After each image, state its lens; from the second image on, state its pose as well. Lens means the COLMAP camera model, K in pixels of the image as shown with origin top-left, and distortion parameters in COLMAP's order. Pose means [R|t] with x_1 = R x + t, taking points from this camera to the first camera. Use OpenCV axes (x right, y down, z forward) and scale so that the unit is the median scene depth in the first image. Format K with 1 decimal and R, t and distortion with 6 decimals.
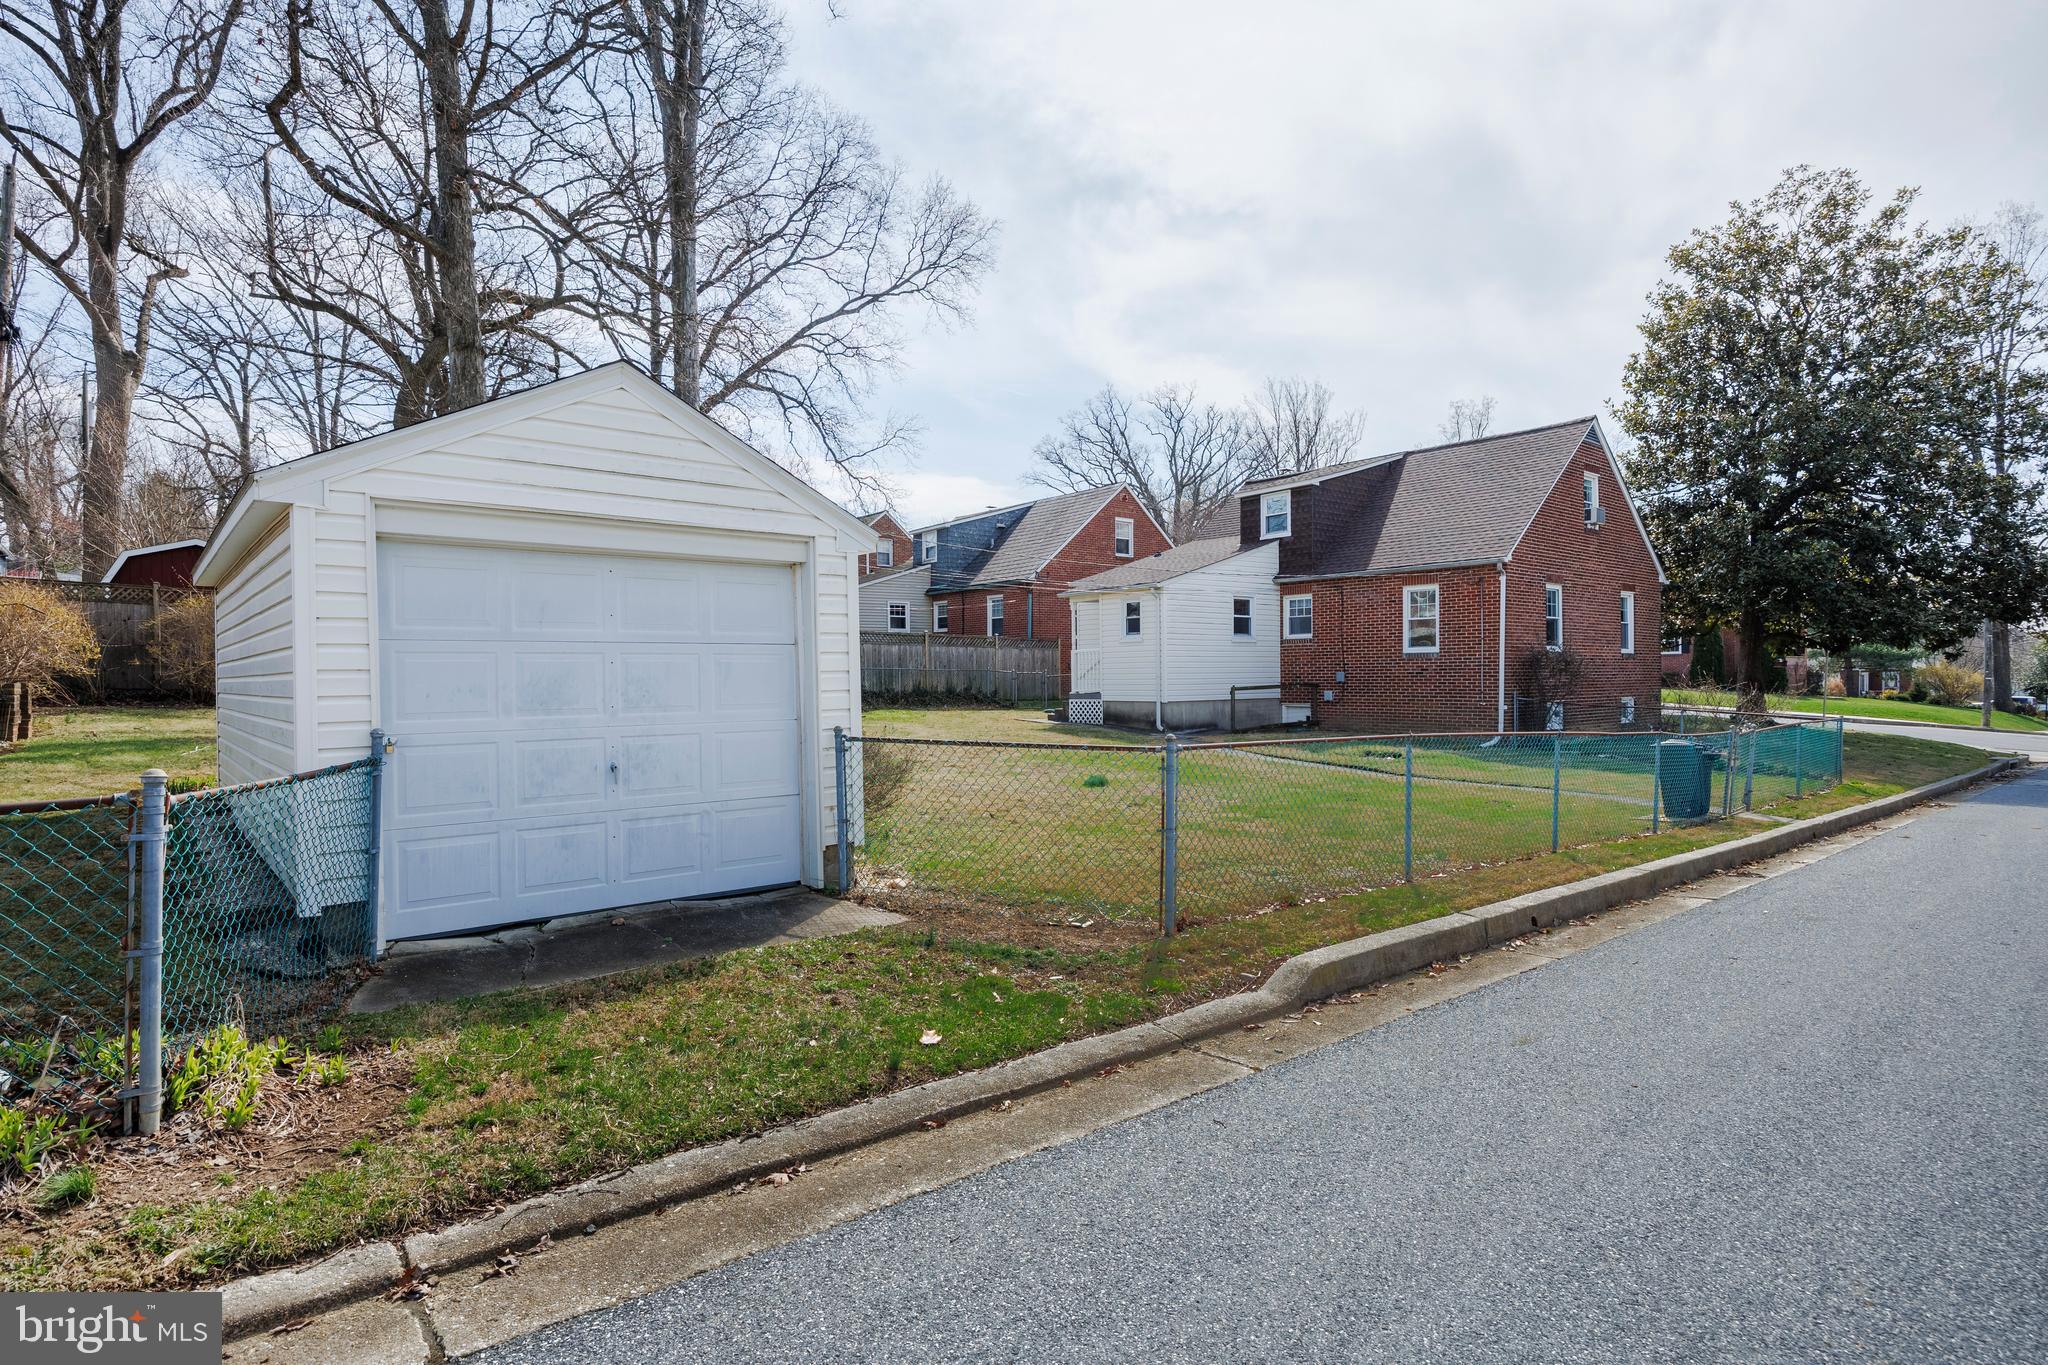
lens RADIAL K [[1066.9, 0, 1024.0], [0, 1066.9, 682.5], [0, 0, 1]] dist [-0.001167, -0.000088]
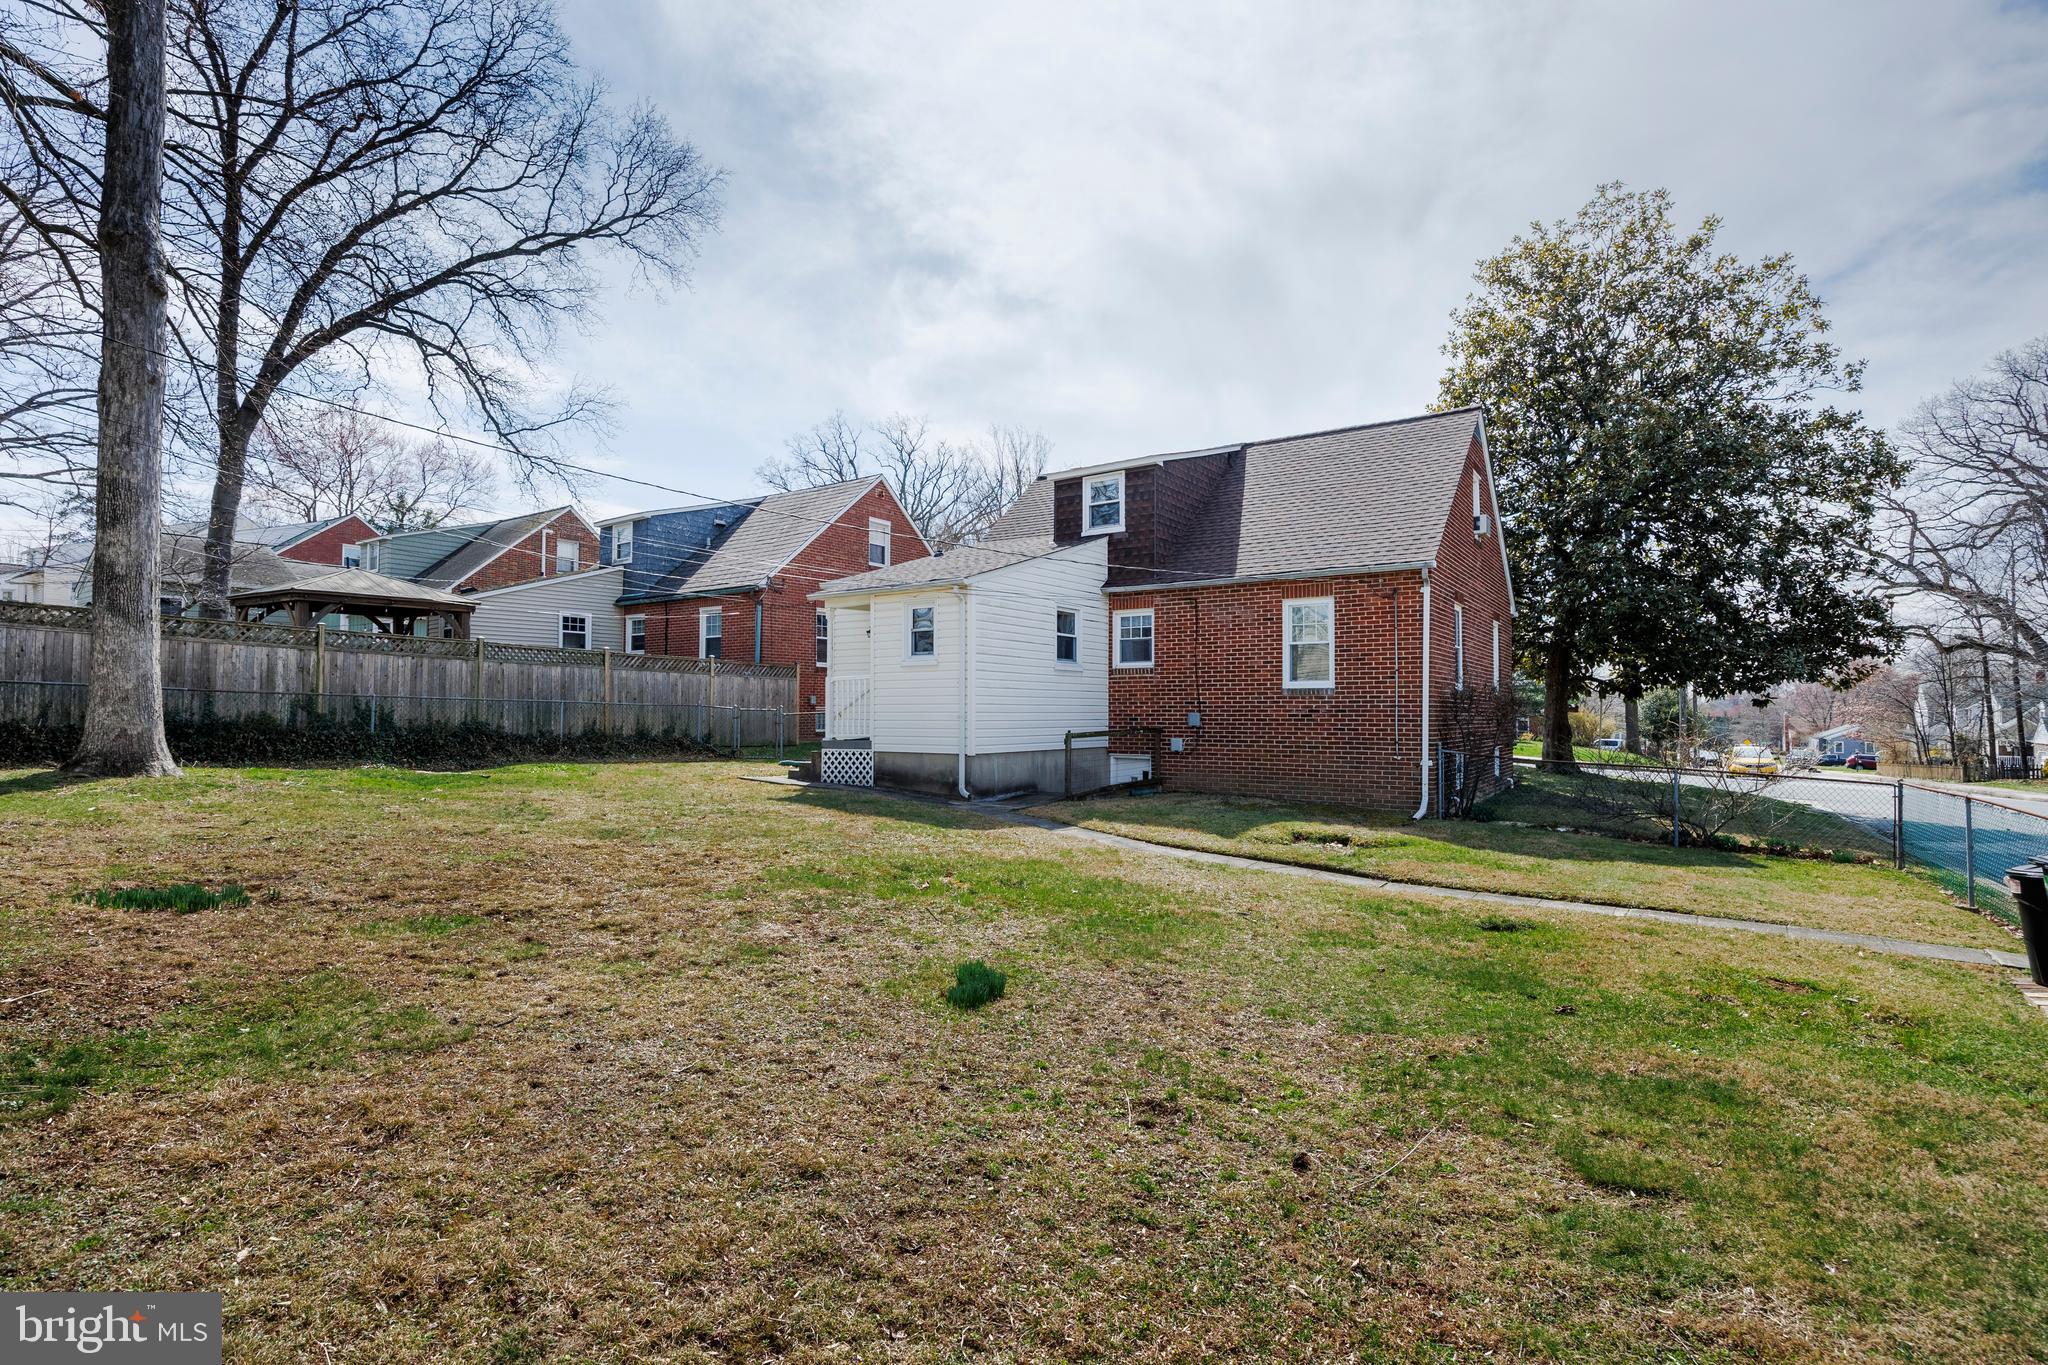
lens RADIAL K [[996.1, 0, 1022.0], [0, 996.1, 689.6], [0, 0, 1]] dist [-0.013335, -0.000326]
pose [[0.961177, 0.017855, 0.275356, -0.010347], [-0.009052, 0.999408, -0.033206, -0.001911], [-0.275786, 0.029424, 0.960769, 0.335910]]
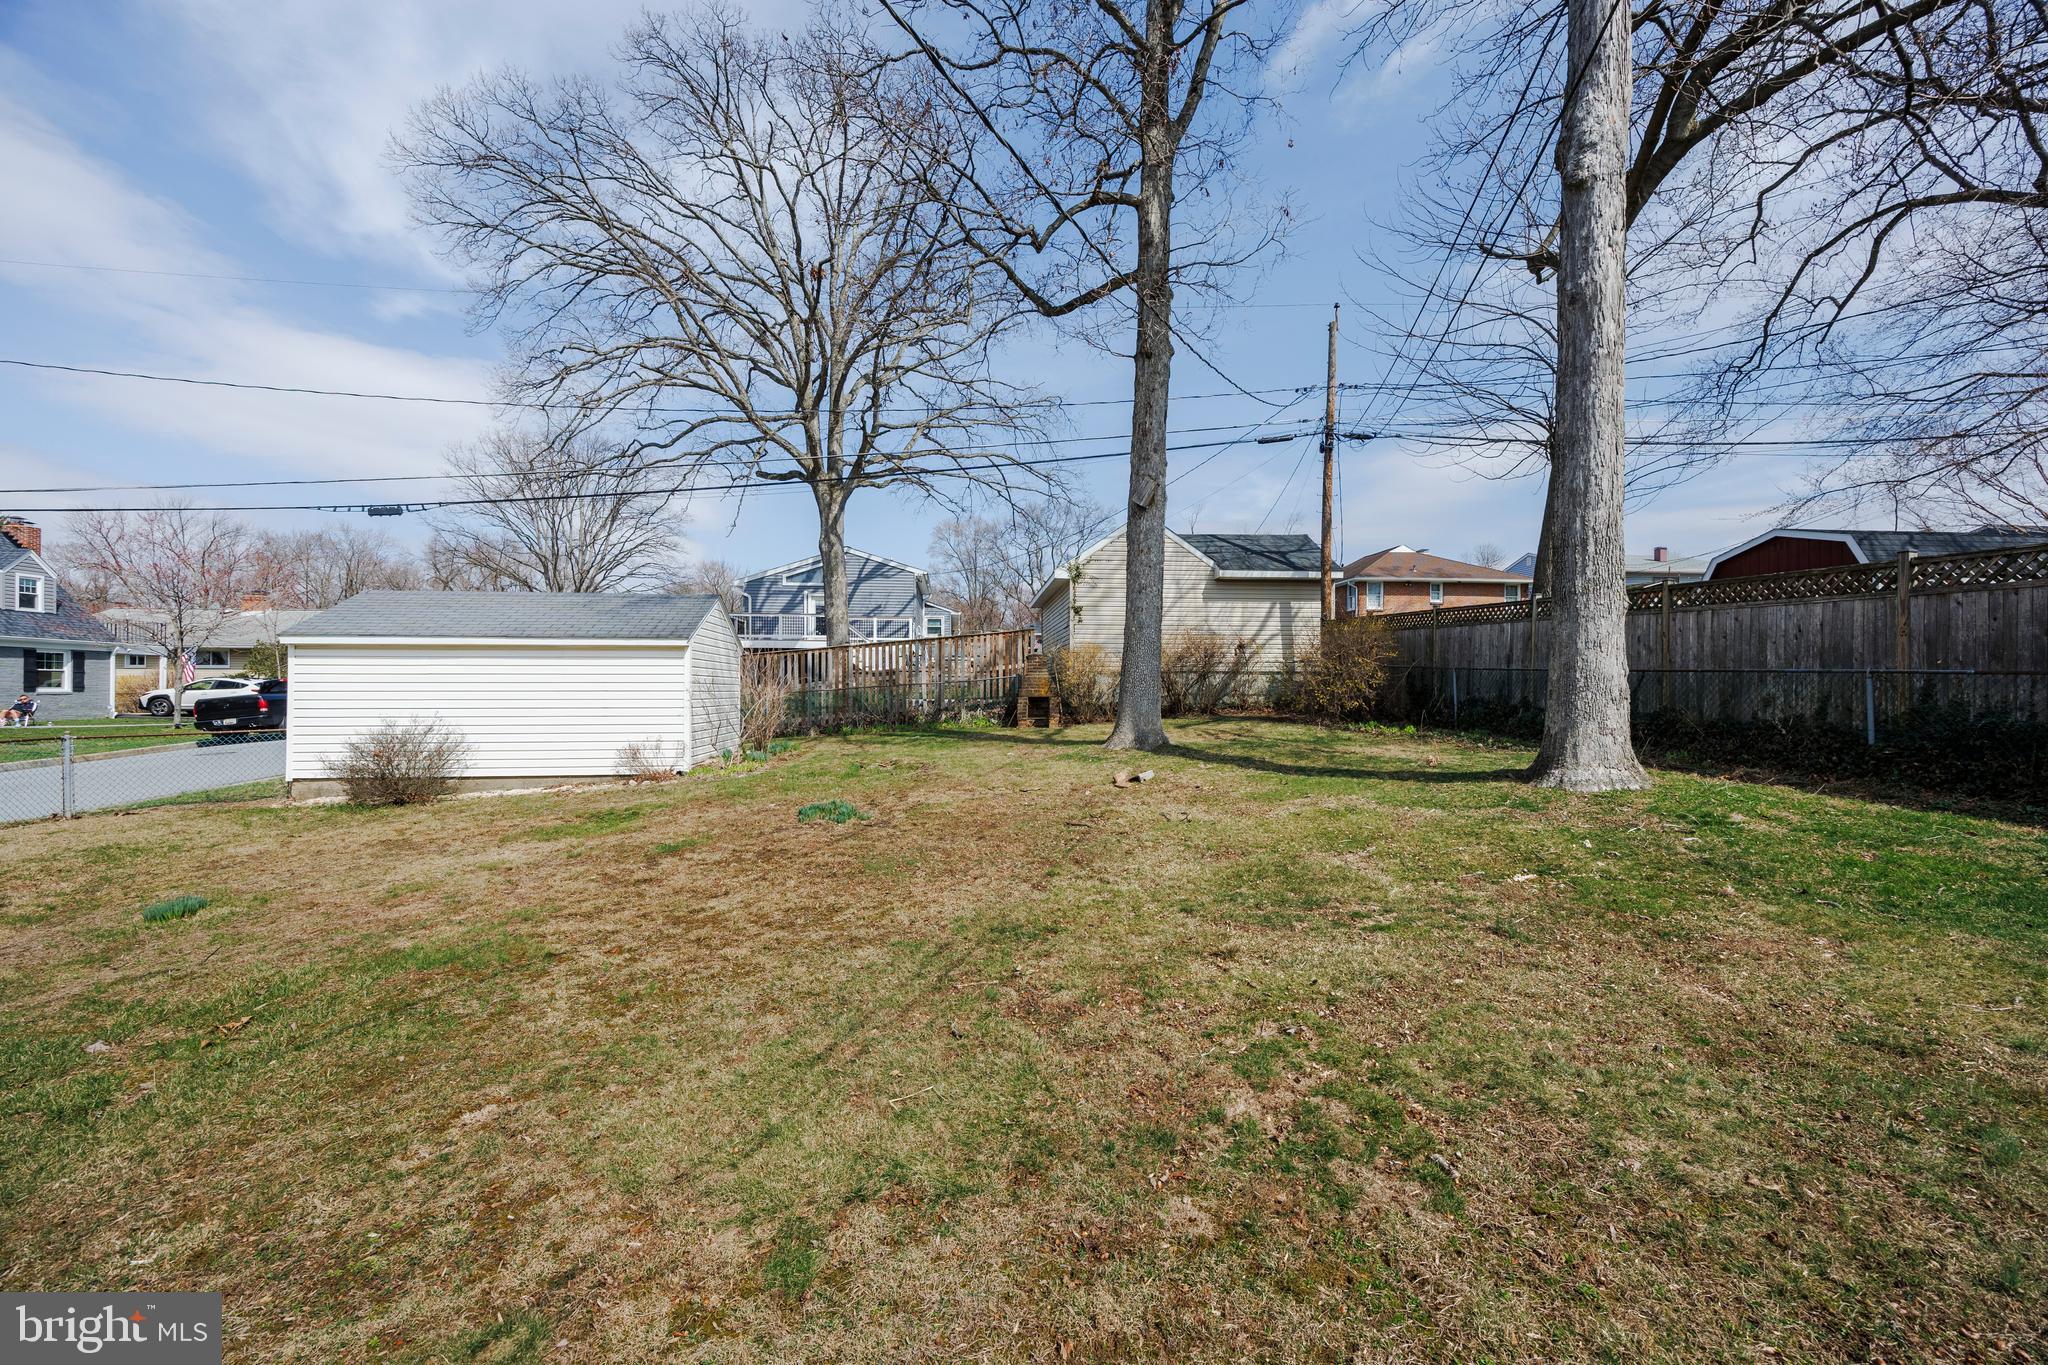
lens RADIAL K [[778.2, 0, 1024.0], [0, 778.2, 682.5], [0, 0, 1]] dist [-0.002755, -0.000217]
pose [[-0.569574, 0.000992, -0.821940, 0.066505], [0.000364, 0.999999, 0.000954, -0.012862], [0.821940, 0.000245, -0.569574, 0.848132]]
